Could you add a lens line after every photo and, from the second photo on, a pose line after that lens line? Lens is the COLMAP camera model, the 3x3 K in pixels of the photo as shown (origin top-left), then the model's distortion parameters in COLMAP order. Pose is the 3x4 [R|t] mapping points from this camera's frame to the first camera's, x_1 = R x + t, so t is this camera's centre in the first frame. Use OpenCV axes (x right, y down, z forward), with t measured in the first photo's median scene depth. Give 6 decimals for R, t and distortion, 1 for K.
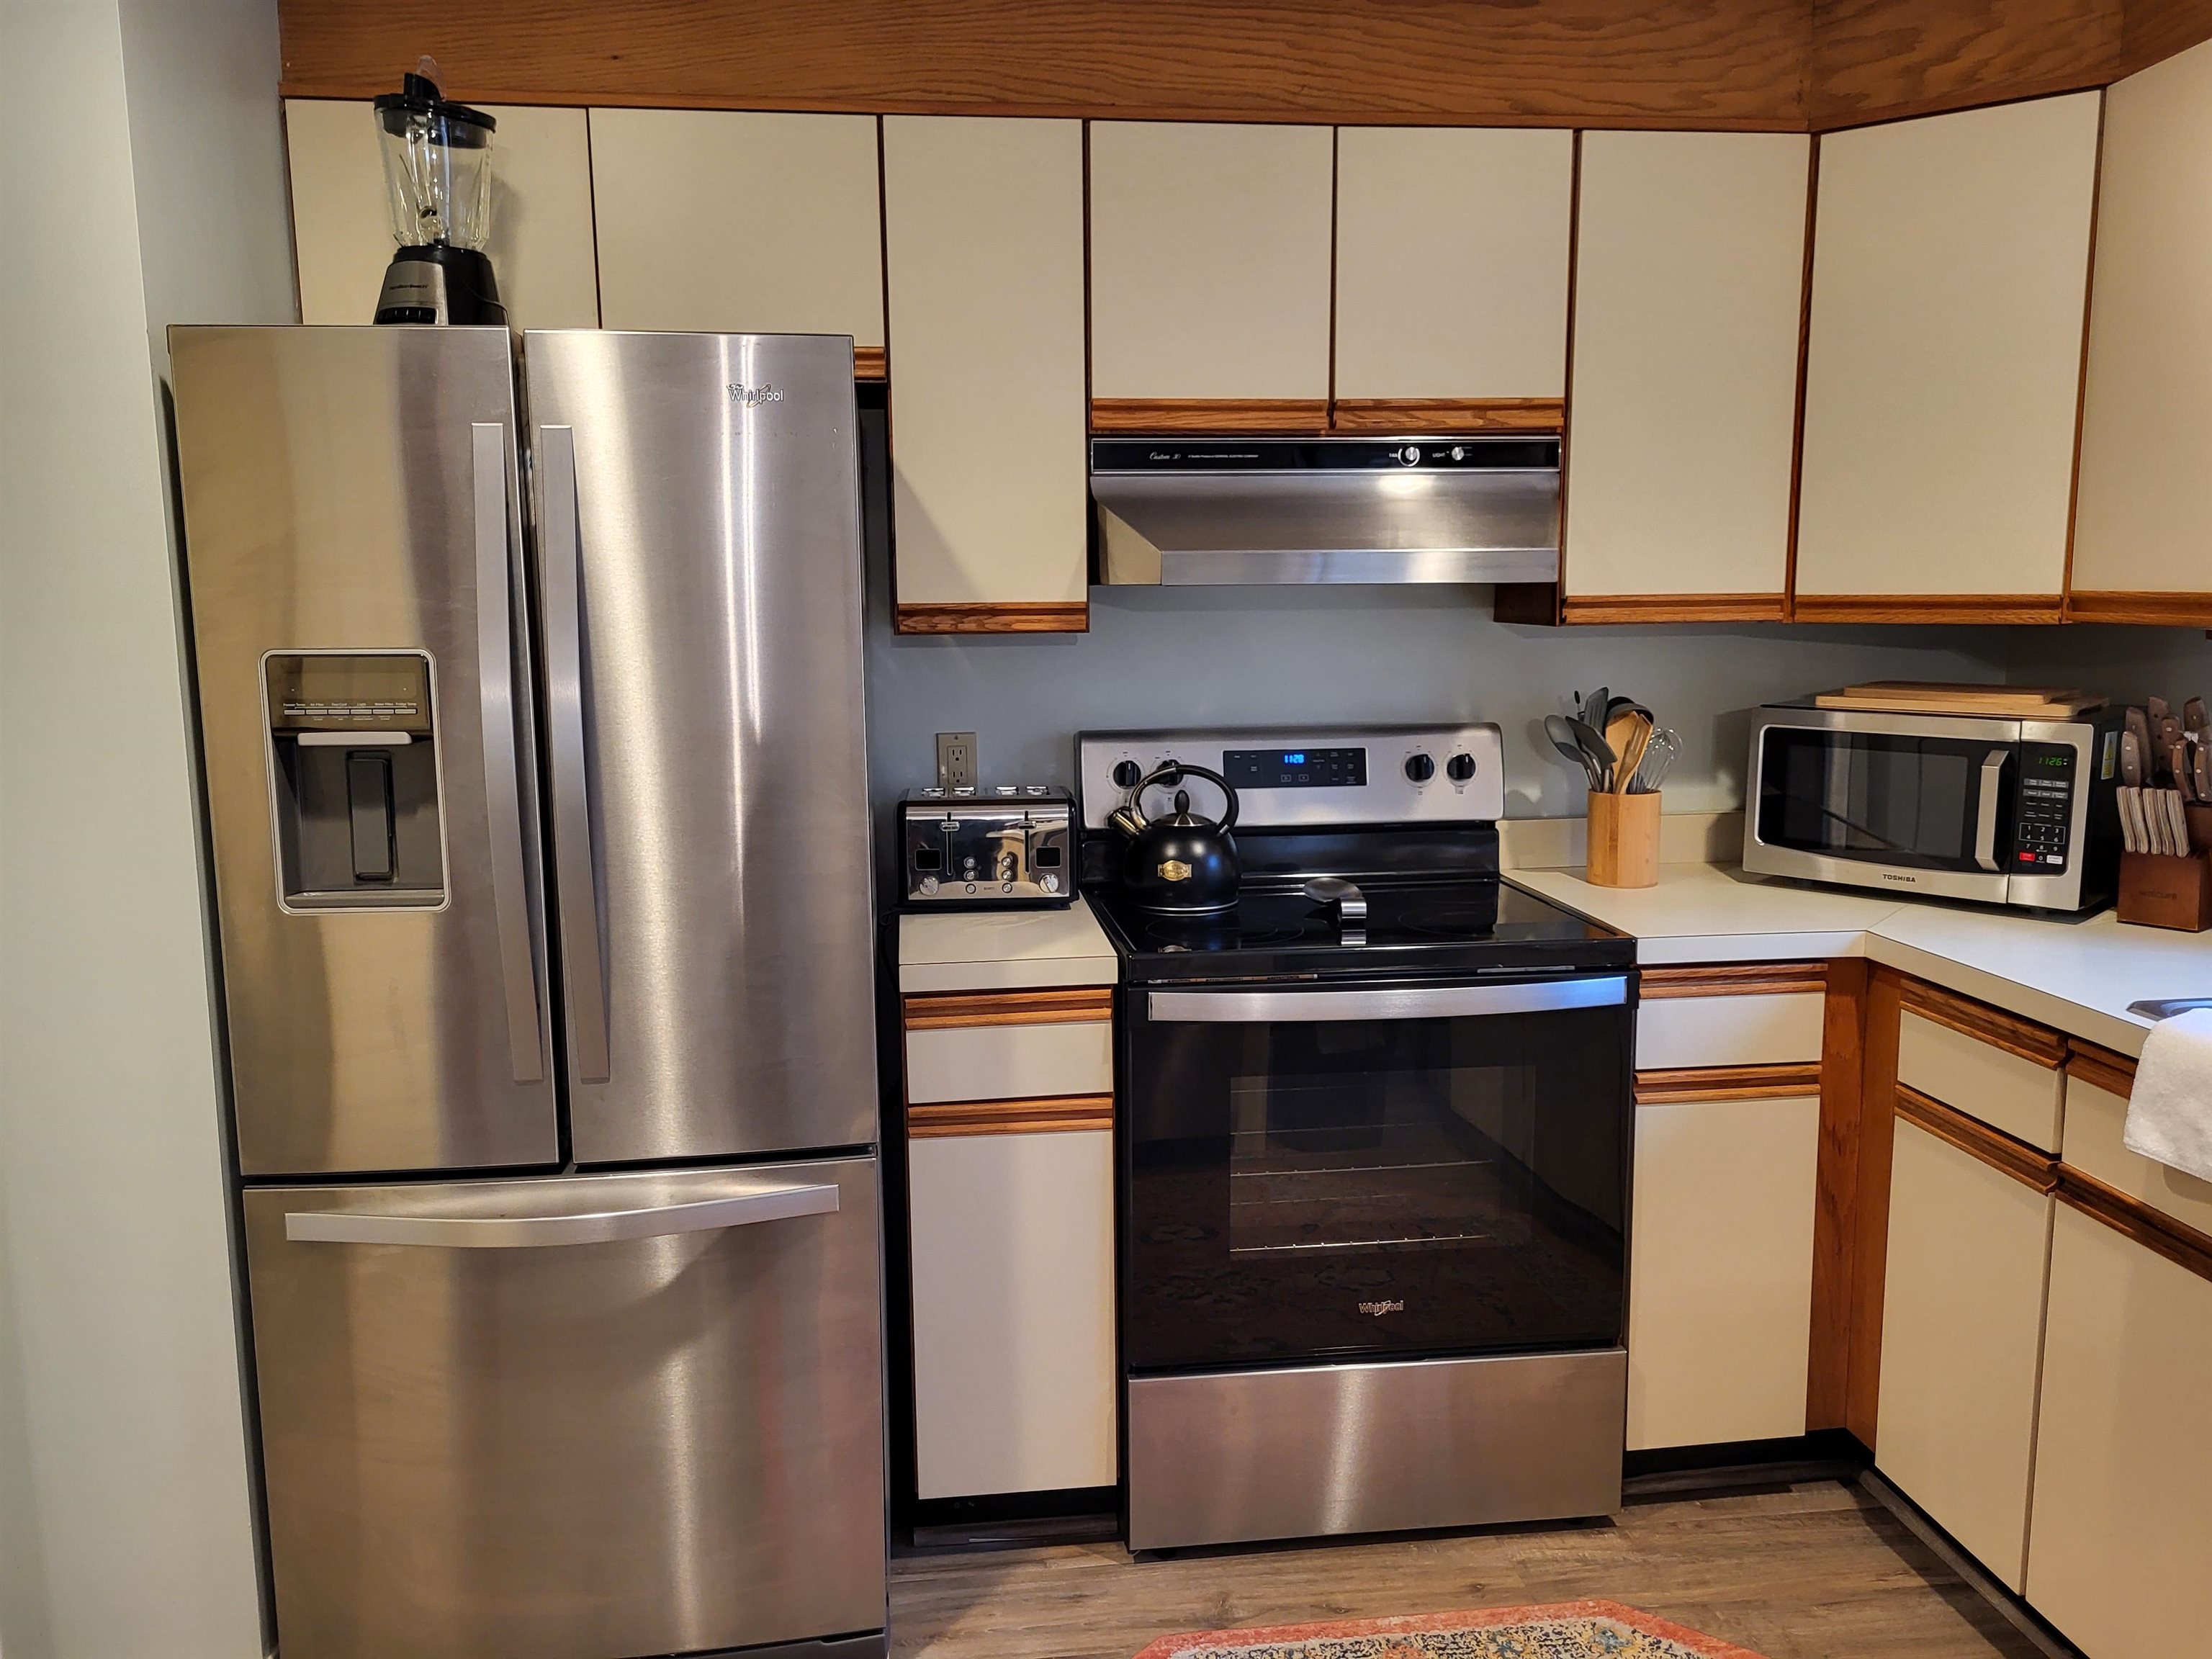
lens RADIAL K [[1693.3, 0, 1101.5], [0, 1693.3, 835.5], [0, 0, 1]] dist [0.046614, -0.045868]
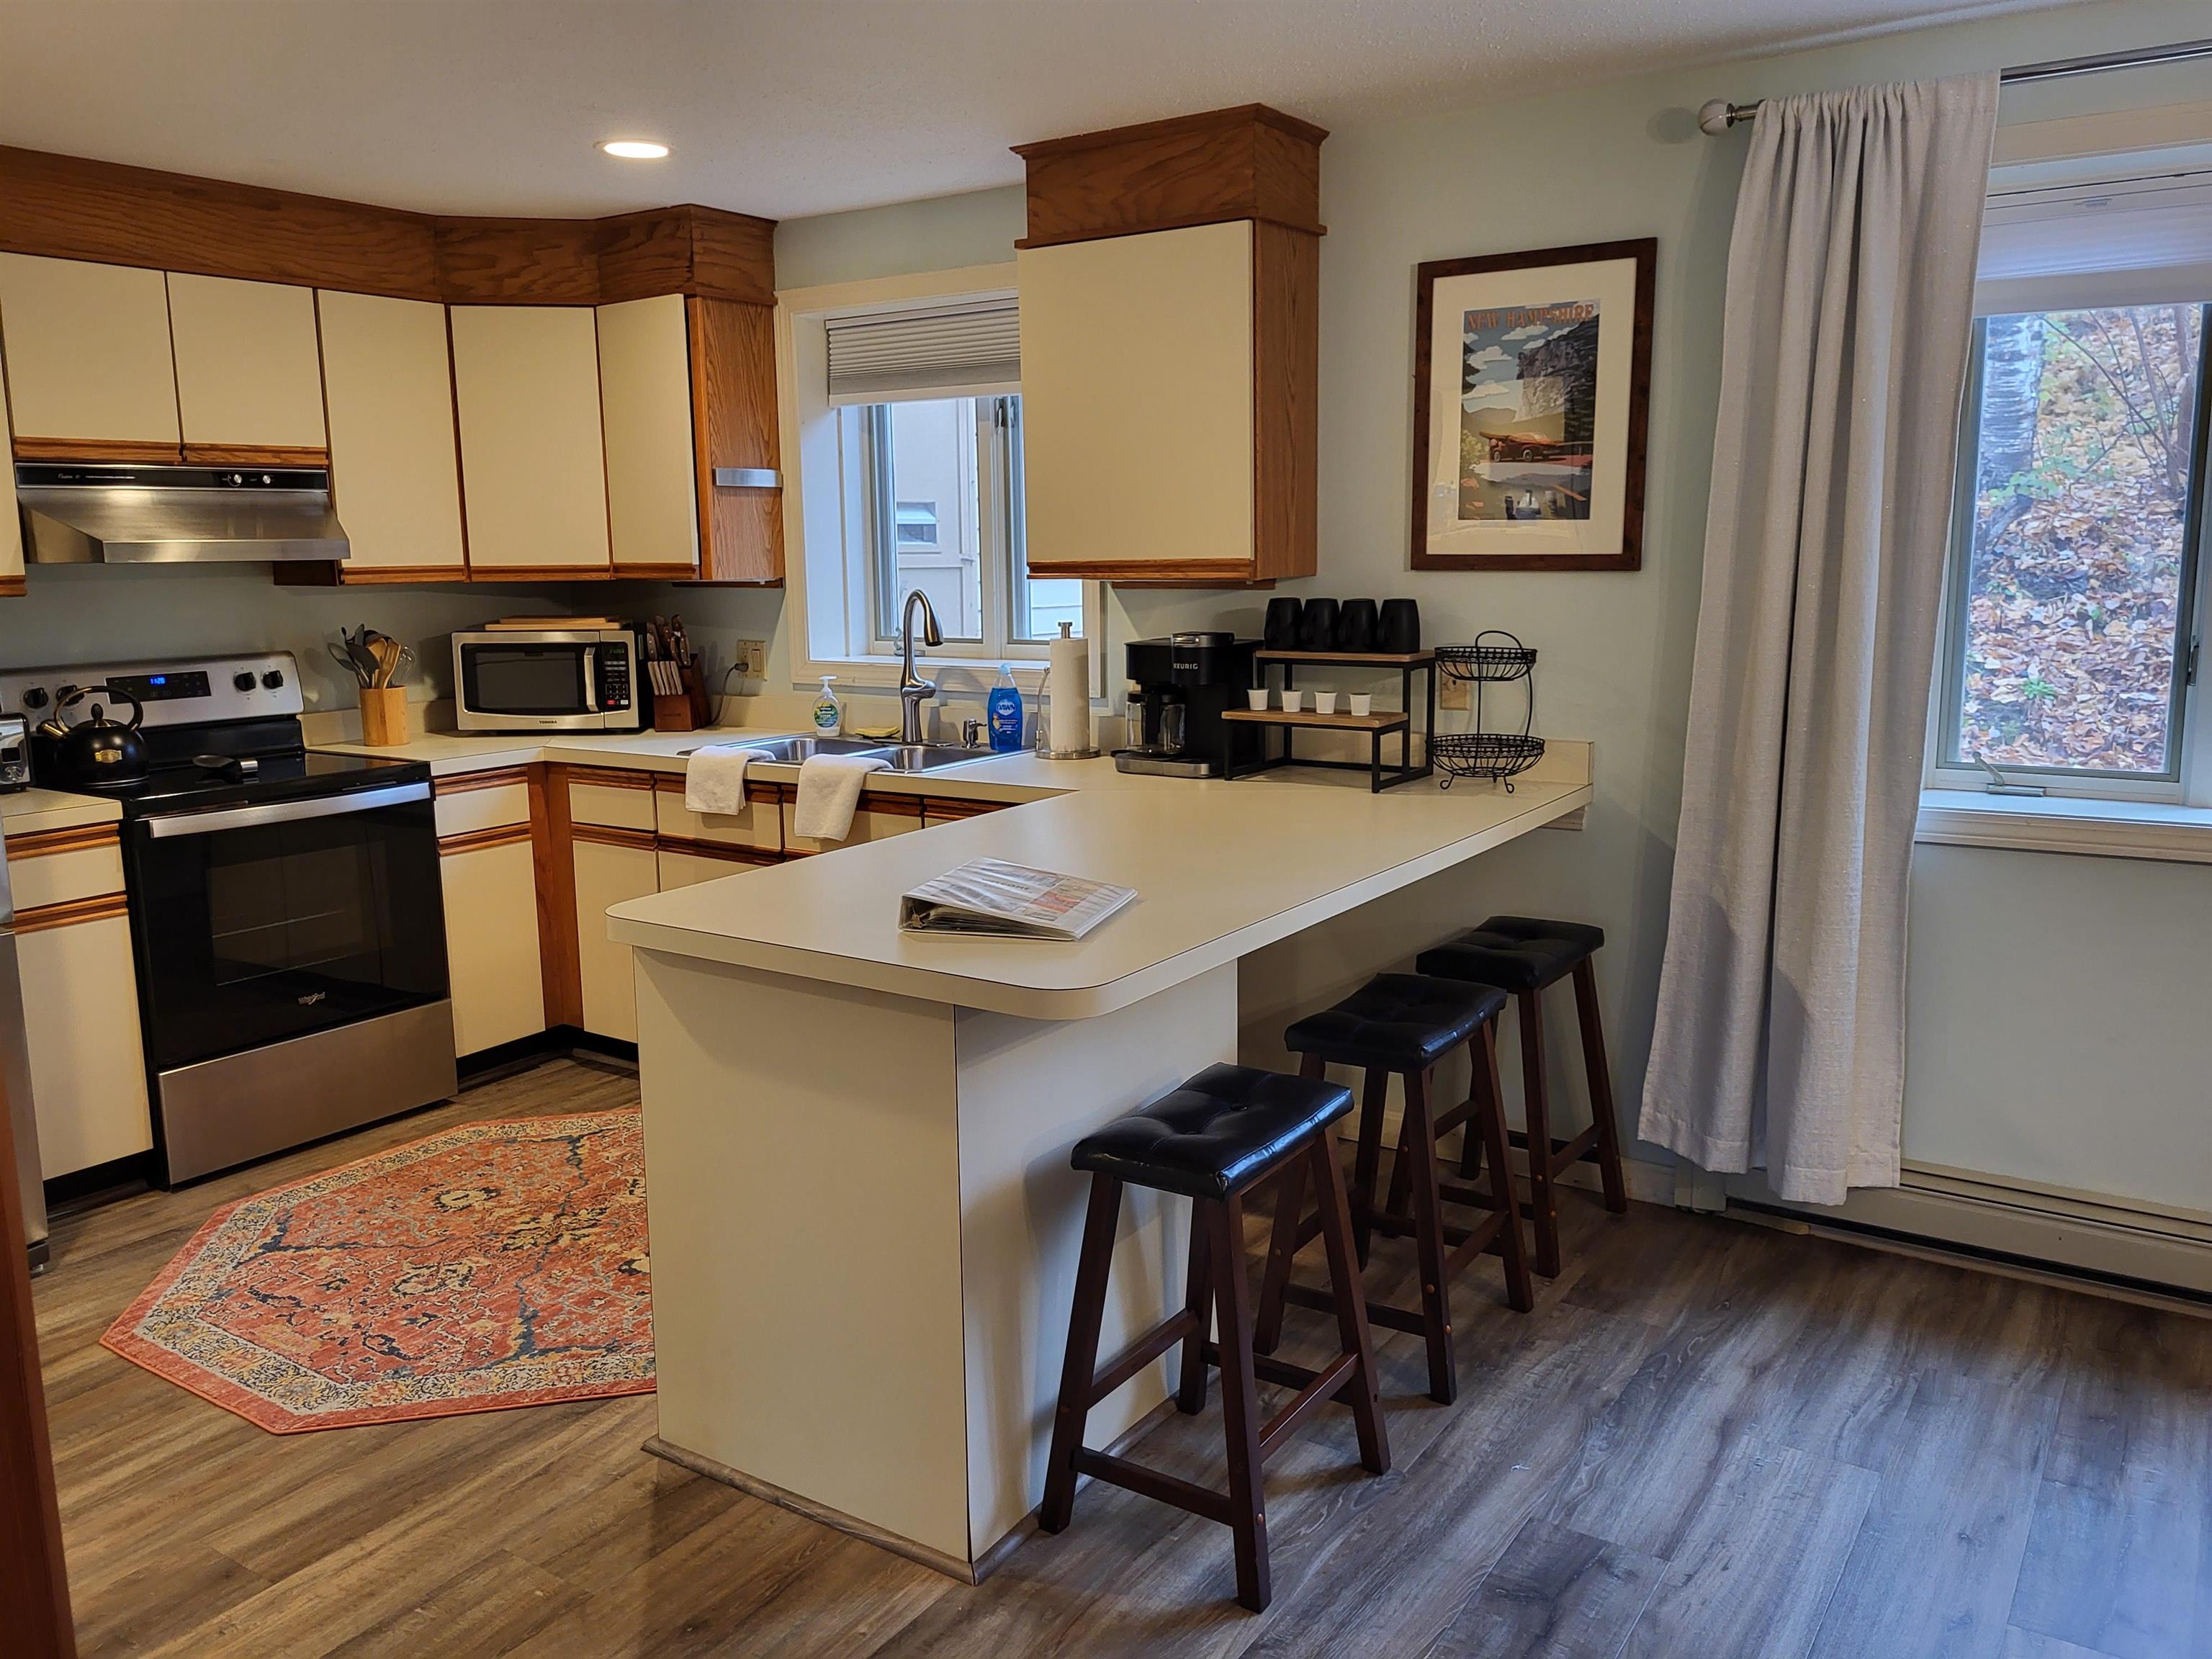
lens RADIAL K [[1693.3, 0, 1086.5], [0, 1693.3, 818.1], [0, 0, 1]] dist [0.046614, -0.045868]
pose [[0.662918, -0.122468, 0.738607, -0.529765], [0.118836, 0.991236, 0.057699, 0.095137], [-0.739201, 0.049523, 0.671662, -0.667670]]
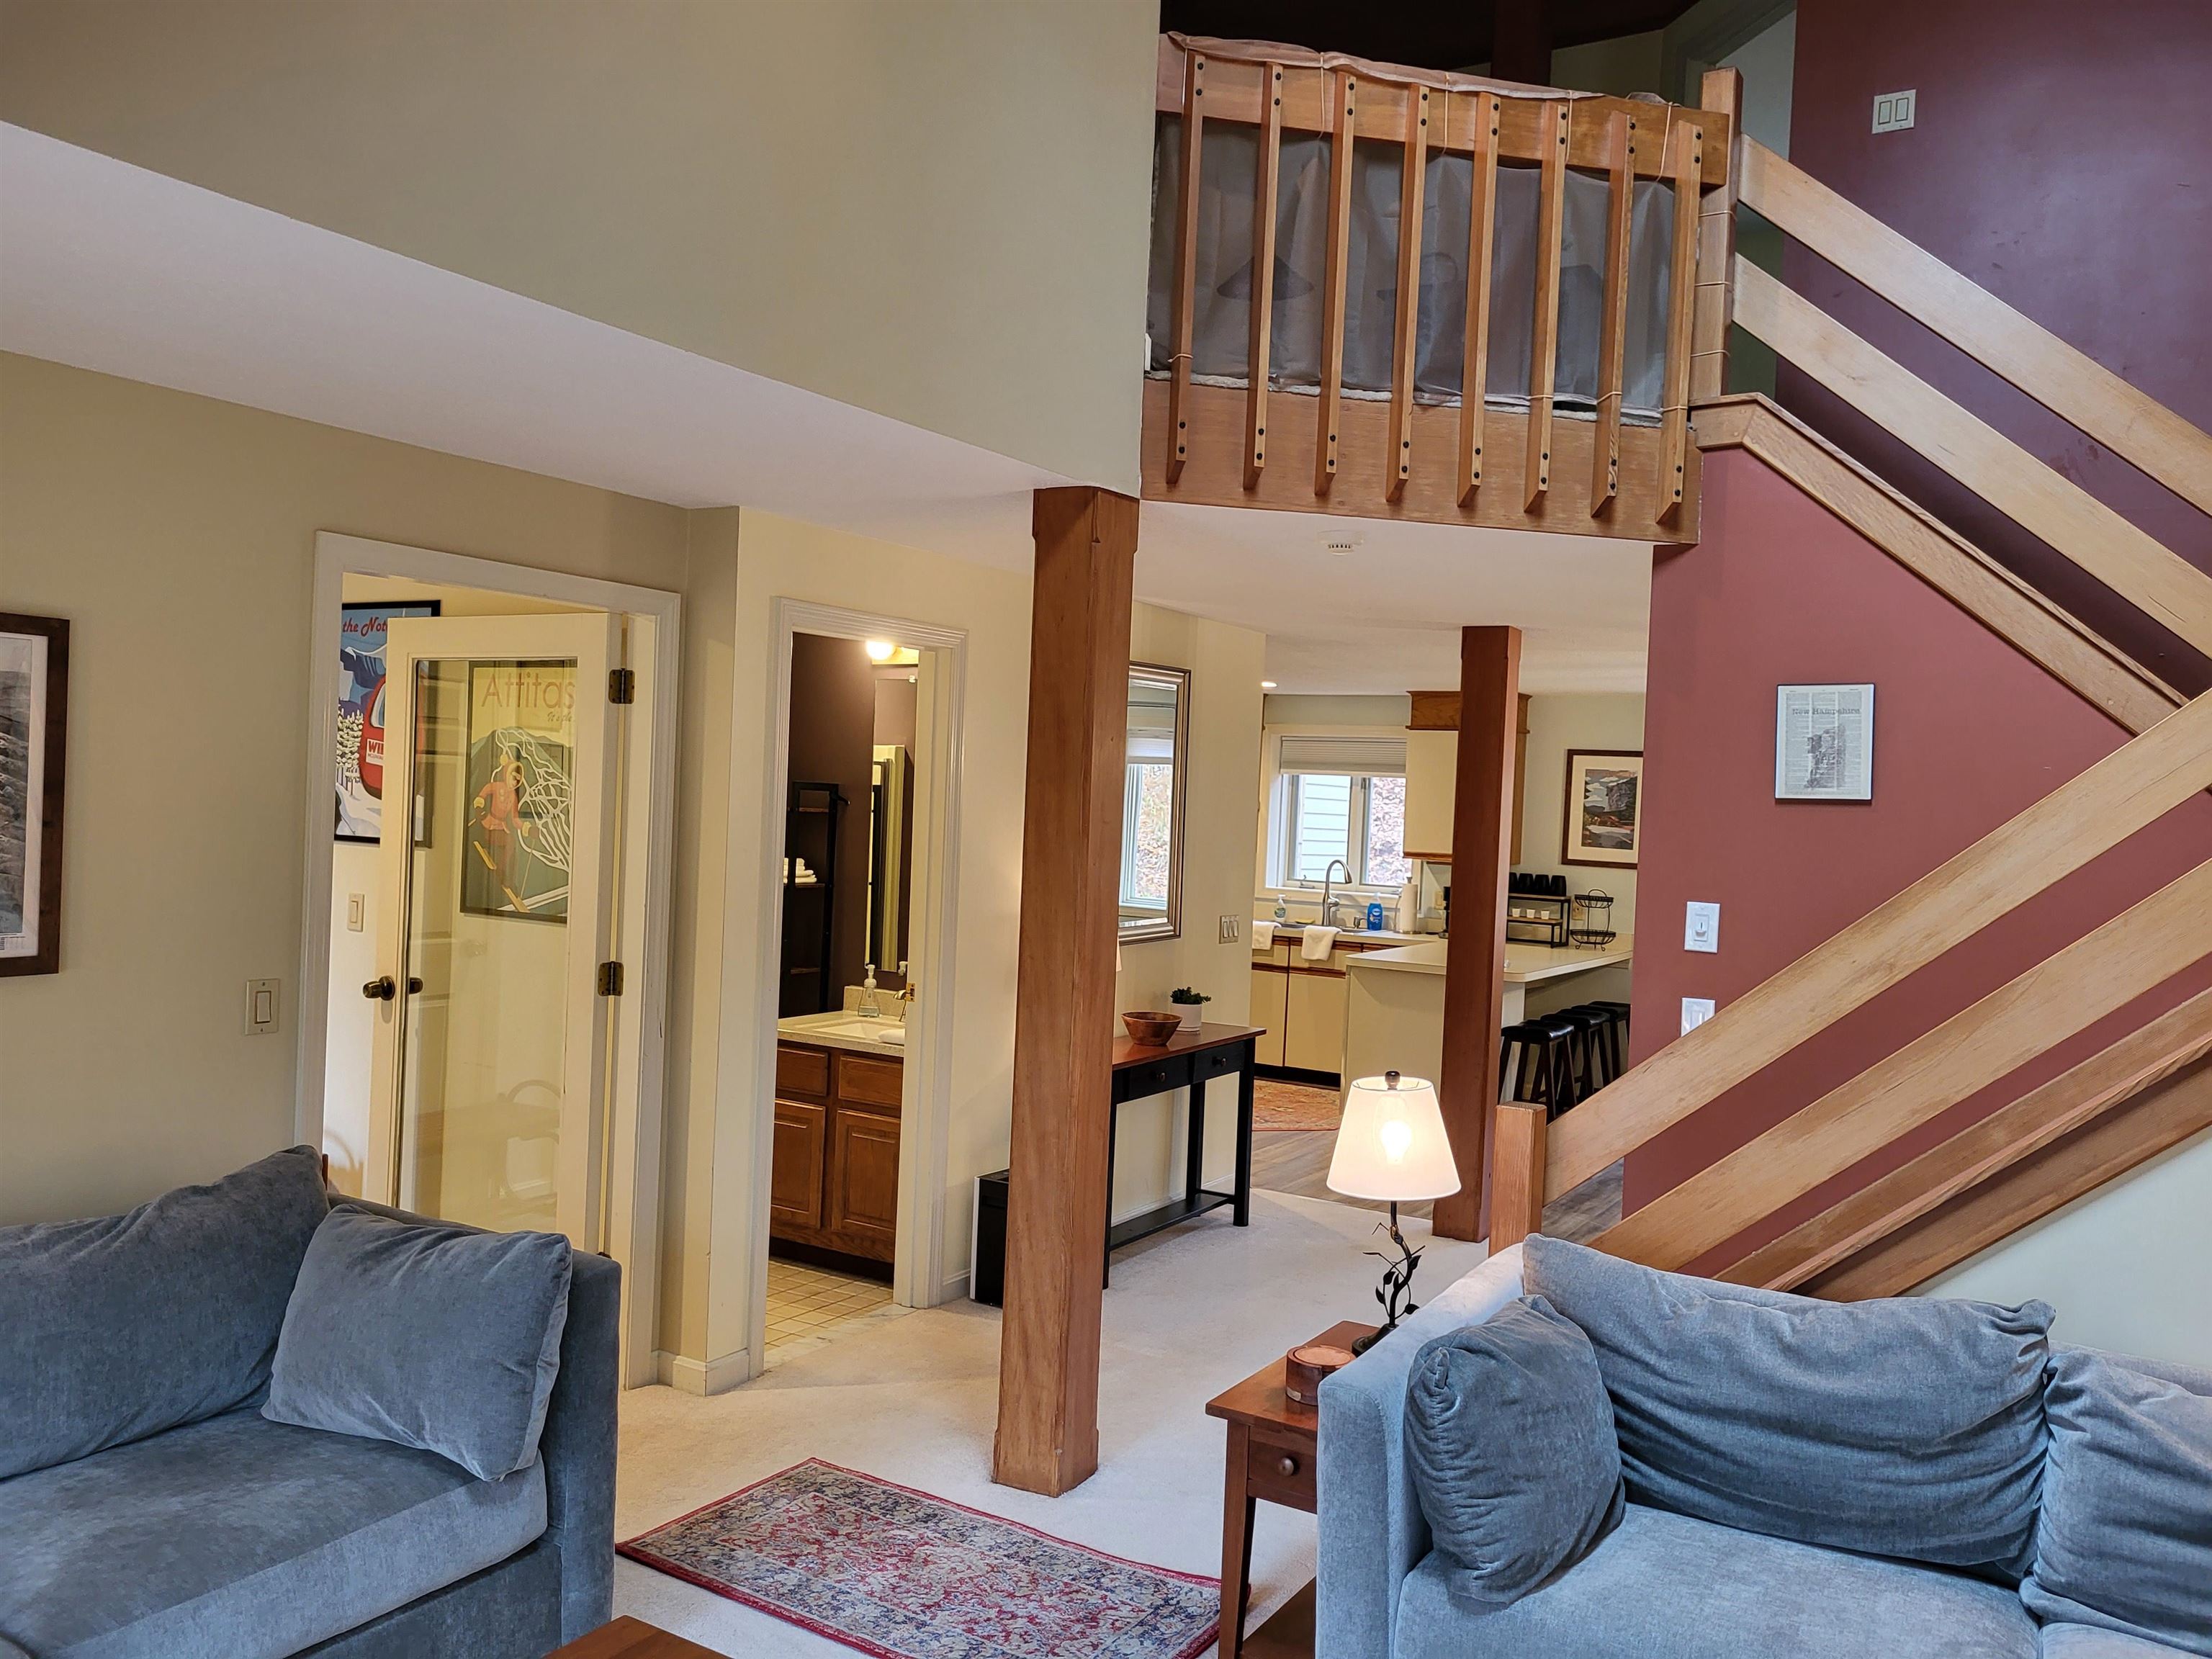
lens RADIAL K [[1693.3, 0, 1114.4], [0, 1693.3, 852.7], [0, 0, 1]] dist [0.046614, -0.045868]
pose [[0.605849, 0.015508, 0.795429, -2.871750], [0.066182, 0.995362, -0.069814, 0.173273], [-0.792822, 0.094940, 0.602013, -1.396259]]
